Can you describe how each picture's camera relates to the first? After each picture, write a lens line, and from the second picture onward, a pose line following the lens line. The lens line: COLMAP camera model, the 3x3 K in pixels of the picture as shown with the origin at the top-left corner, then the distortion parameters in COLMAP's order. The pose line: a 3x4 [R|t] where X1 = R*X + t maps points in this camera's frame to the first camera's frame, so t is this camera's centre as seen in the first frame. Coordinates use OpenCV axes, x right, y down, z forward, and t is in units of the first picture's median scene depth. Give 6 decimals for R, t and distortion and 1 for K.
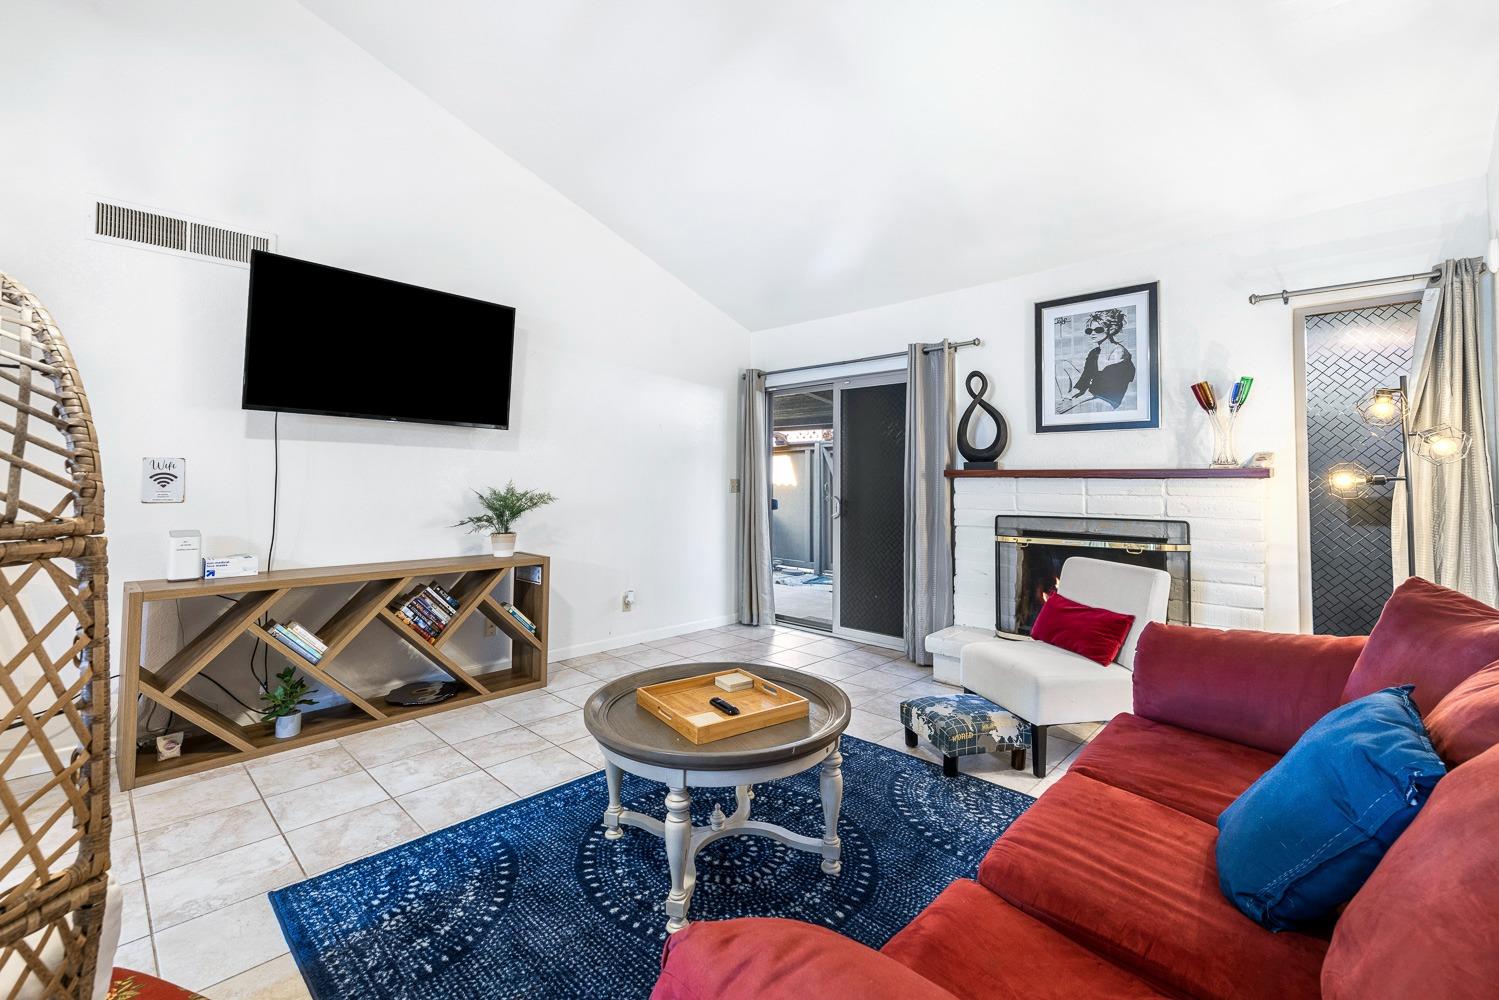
lens RADIAL K [[633.8, 0, 745.1], [0, 633.8, 465.1], [0, 0, 1]] dist [-0.002047, 0.000089]
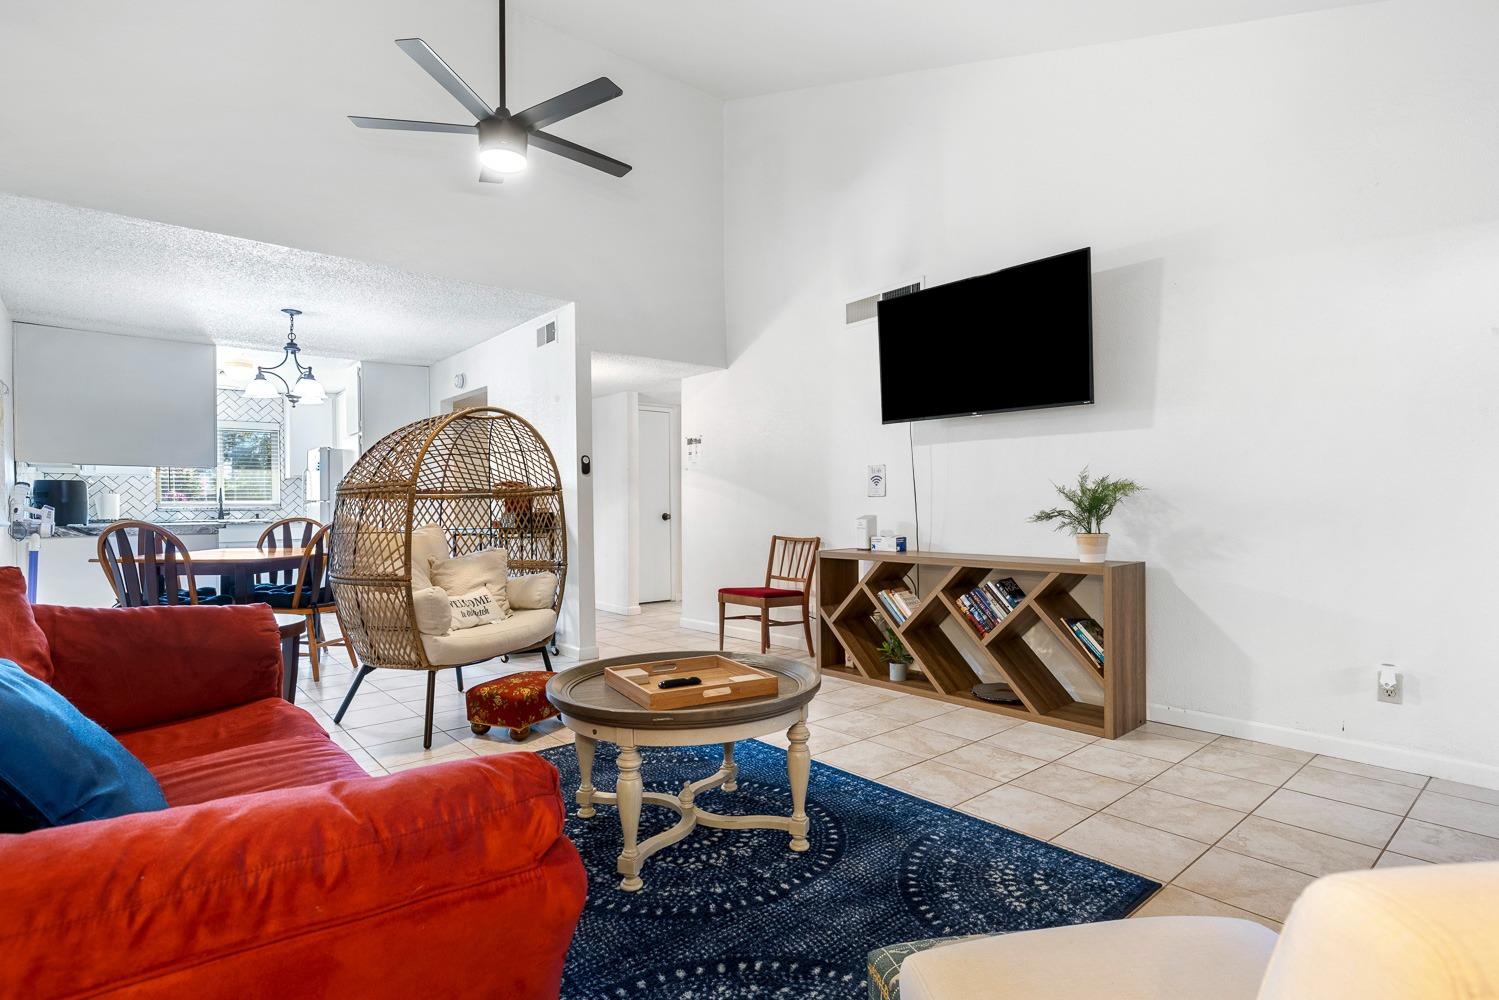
lens RADIAL K [[731.7, 0, 742.2], [0, 731.7, 510.6], [0, 0, 1]] dist [-0.002580, 0.001004]
pose [[-0.101351, -0.004153, -0.994842, 0.607195], [0.034452, 0.999377, -0.007681, 0.074204], [0.994254, -0.035053, -0.101145, 0.687803]]
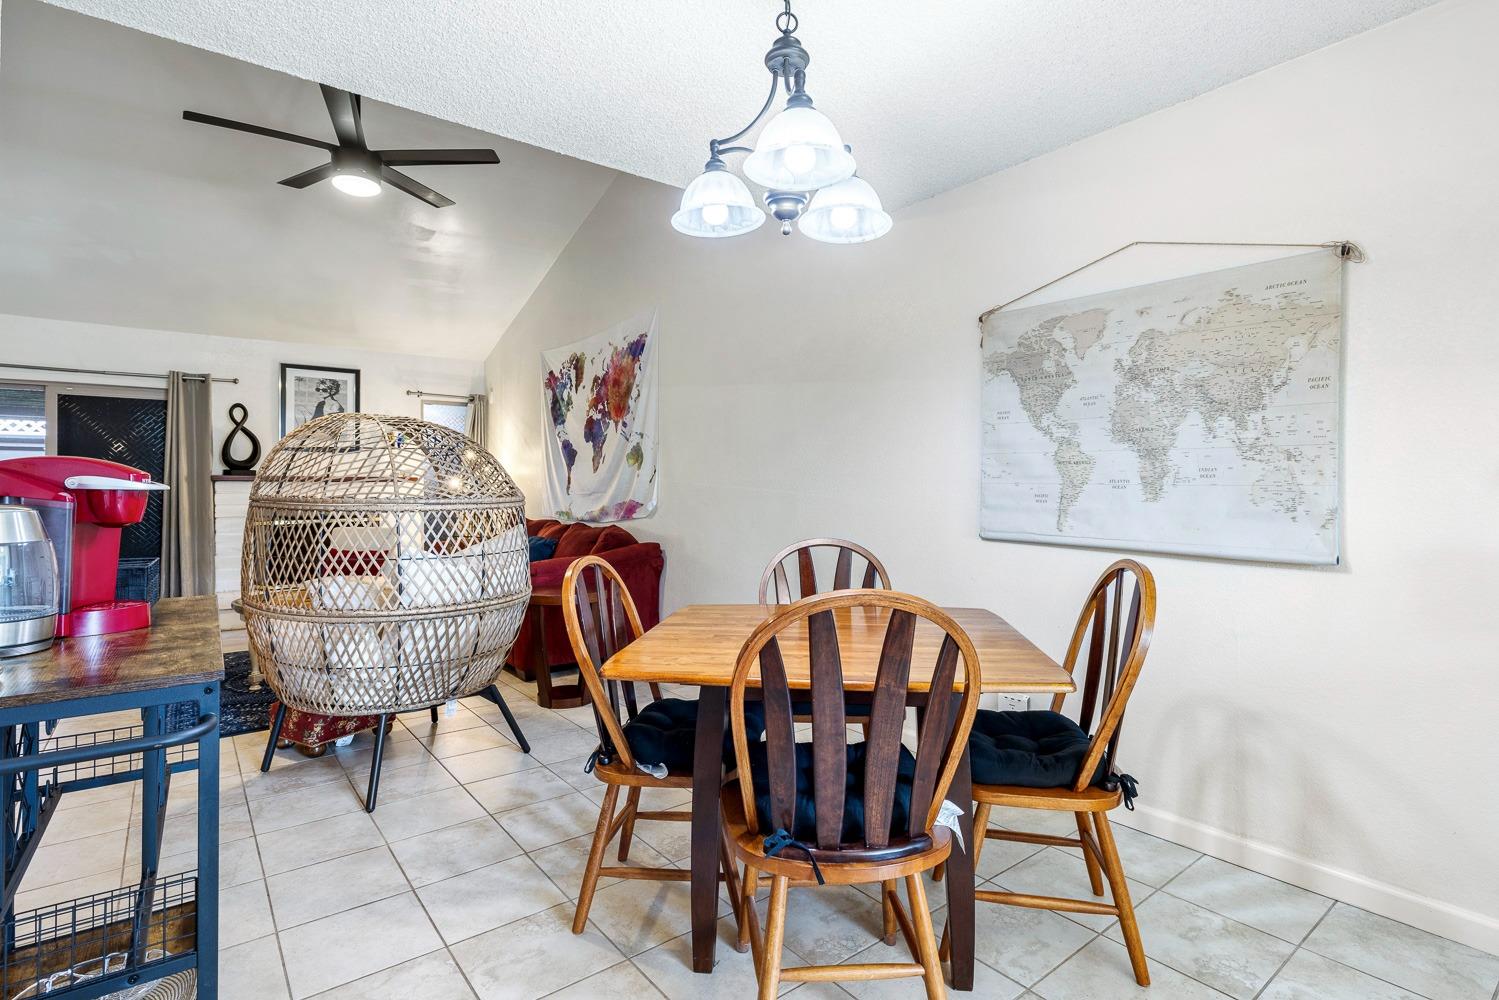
lens RADIAL K [[756.9, 0, 752.2], [0, 756.9, 476.3], [0, 0, 1]] dist [-0.003850, 0.000981]
pose [[0.149255, 0.006539, 0.988777, -1.210117], [-0.022661, 0.999738, -0.003191, -0.012626], [-0.988539, -0.021930, 0.149364, -0.379967]]
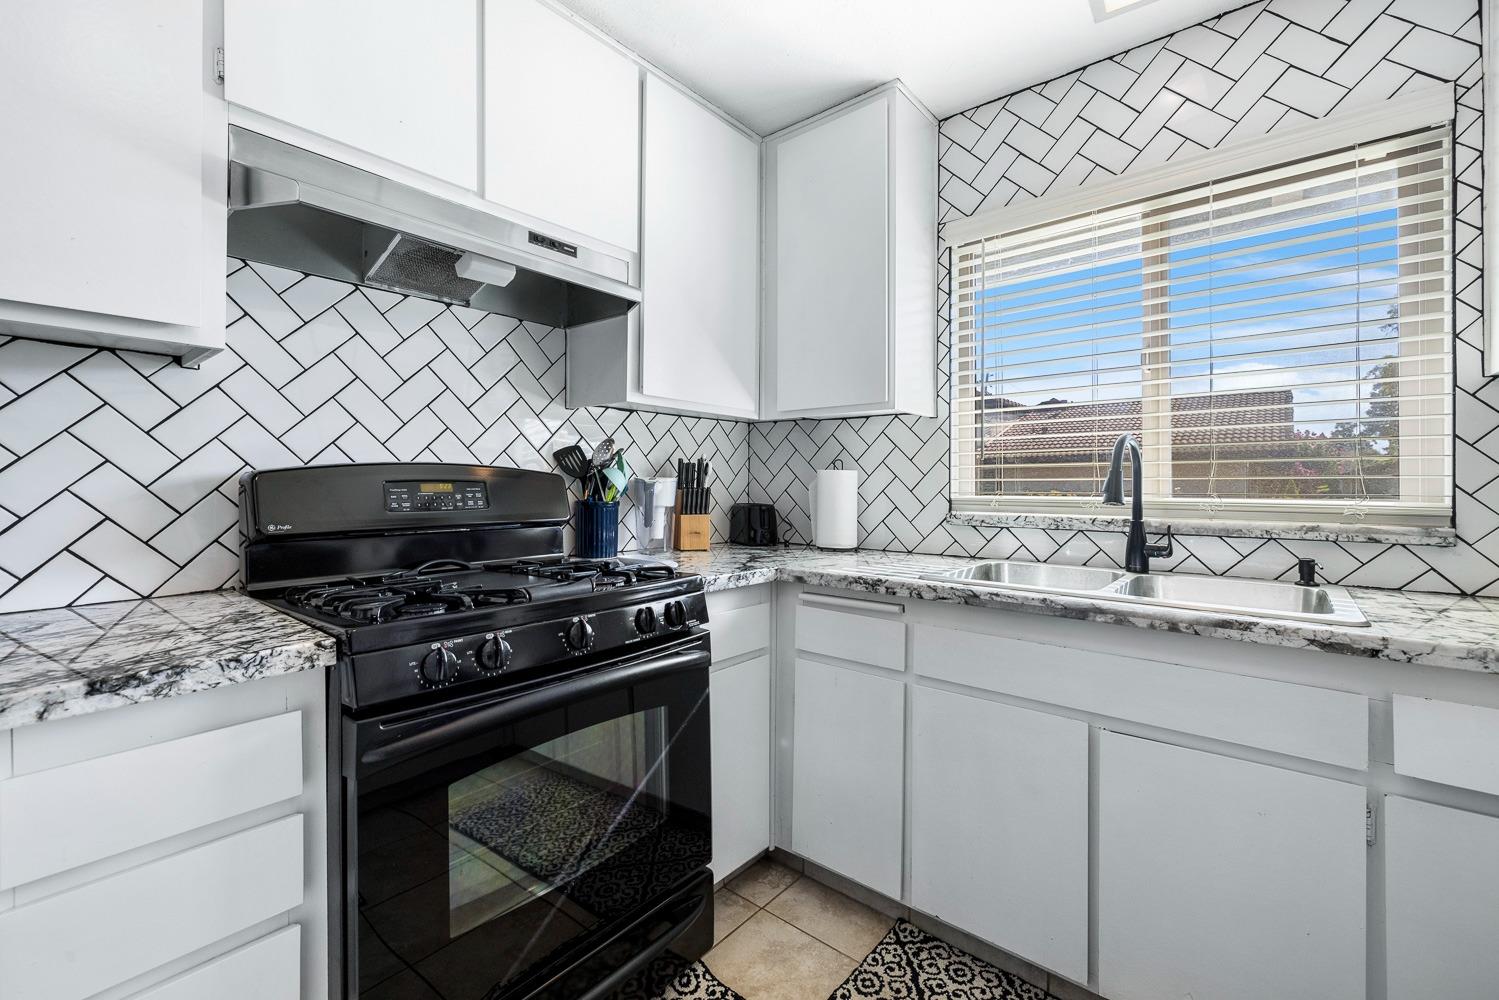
lens RADIAL K [[633.8, 0, 746.6], [0, 633.8, 484.3], [0, 0, 1]] dist [-0.002047, 0.000089]
pose [[-0.997550, -0.014427, -0.068448, -1.240353], [-0.012662, 0.999578, -0.026158, -0.024729], [0.068796, -0.025227, -0.997312, -0.759937]]
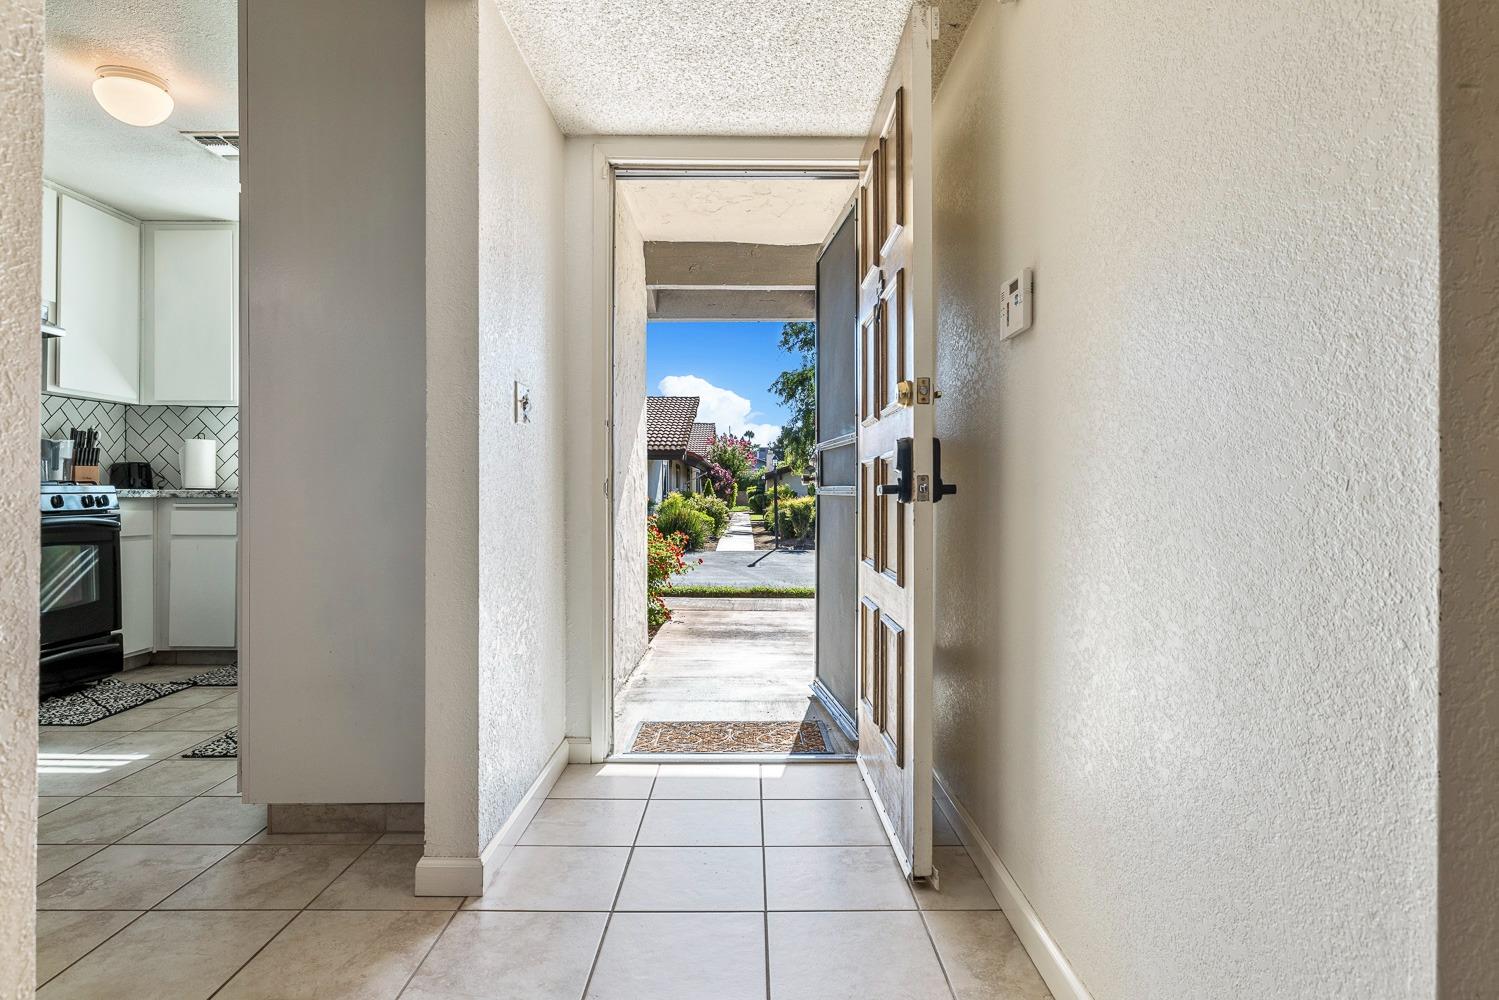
lens RADIAL K [[850.5, 0, 747.3], [0, 850.5, 488.8], [0, 0, 1]] dist [0.003140, 0.003305]
pose [[-0.724137, -0.014445, -0.689505, -1.066025], [0.008525, 0.999517, -0.029893, 0.072328], [0.689604, -0.027525, -0.723664, 0.218572]]
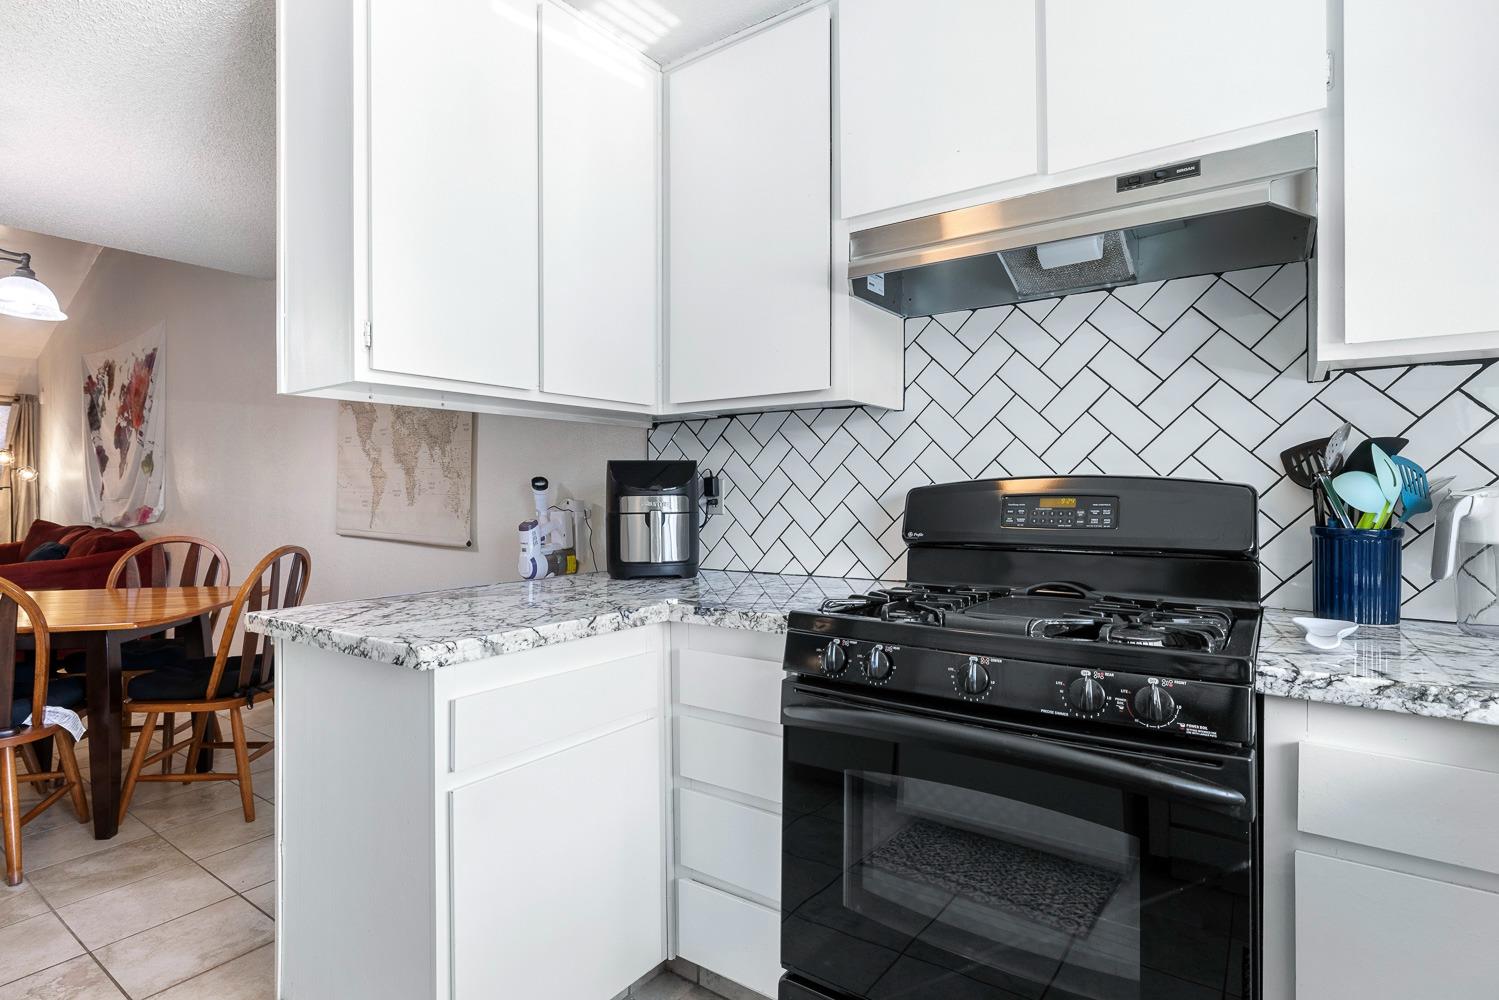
lens RADIAL K [[756.9, 0, 764.9], [0, 756.9, 487.0], [0, 0, 1]] dist [-0.003850, 0.000981]
pose [[-0.146815, -0.001275, 0.989163, -1.508687], [-0.028233, 0.999597, -0.002902, -0.034726], [-0.988761, -0.028353, -0.146791, -0.966857]]
